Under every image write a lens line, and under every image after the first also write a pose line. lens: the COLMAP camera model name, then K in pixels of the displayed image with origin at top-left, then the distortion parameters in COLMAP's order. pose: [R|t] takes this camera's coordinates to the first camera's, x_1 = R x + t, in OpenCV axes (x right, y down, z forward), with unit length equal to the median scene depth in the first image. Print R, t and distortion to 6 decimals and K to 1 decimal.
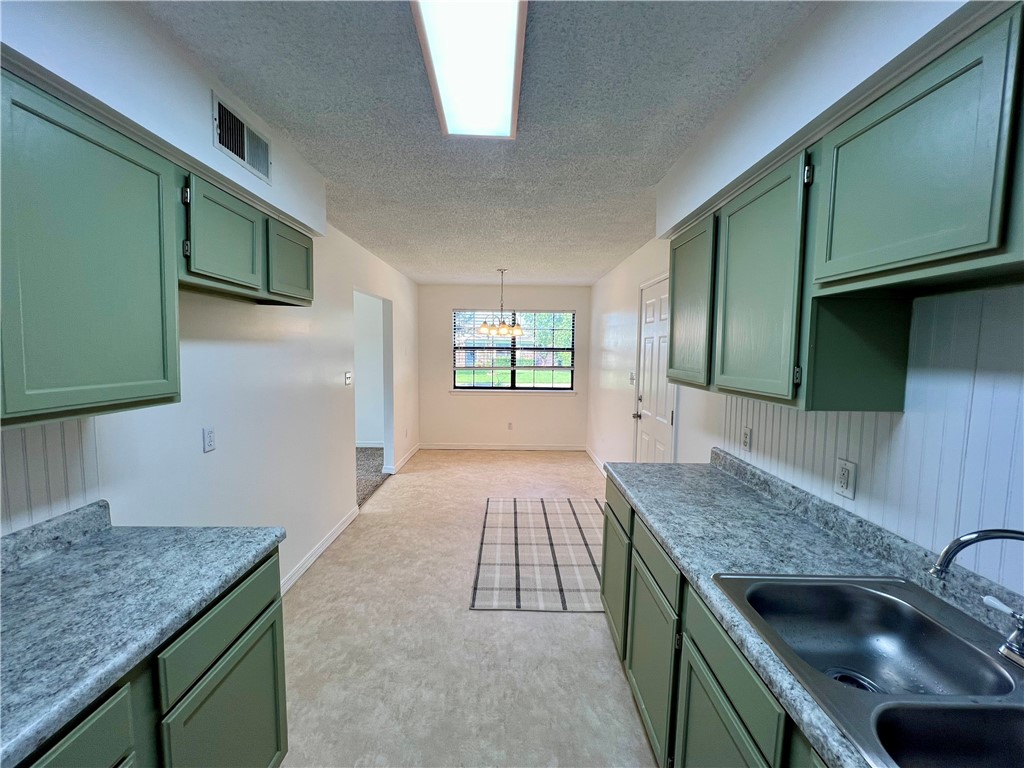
lens RADIAL K [[407.9, 0, 509.2], [0, 407.9, 380.9], [0, 0, 1]] dist [-0.003047, -0.000027]
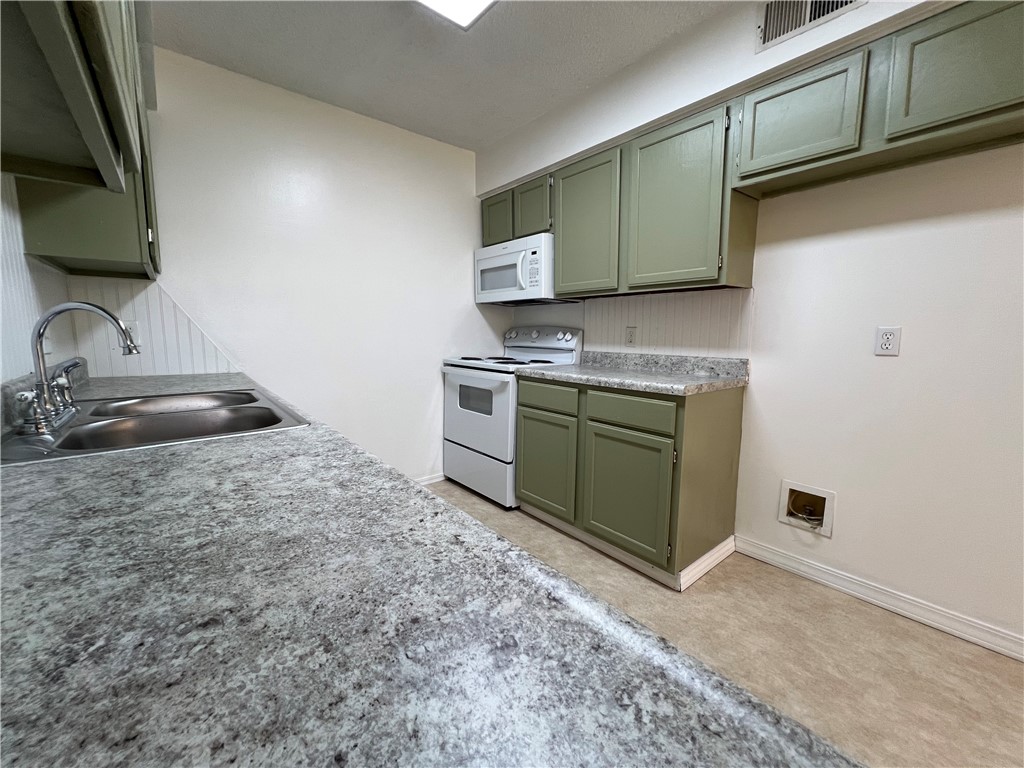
lens RADIAL K [[408.4, 0, 509.0], [0, 408.4, 381.0], [0, 0, 1]] dist [-0.005212, 0.000845]
pose [[-0.770547, 0.061030, -0.634454, 0.506074], [-0.063253, 0.983170, 0.171395, 0.149094], [0.634237, 0.172199, -0.753718, 1.350458]]
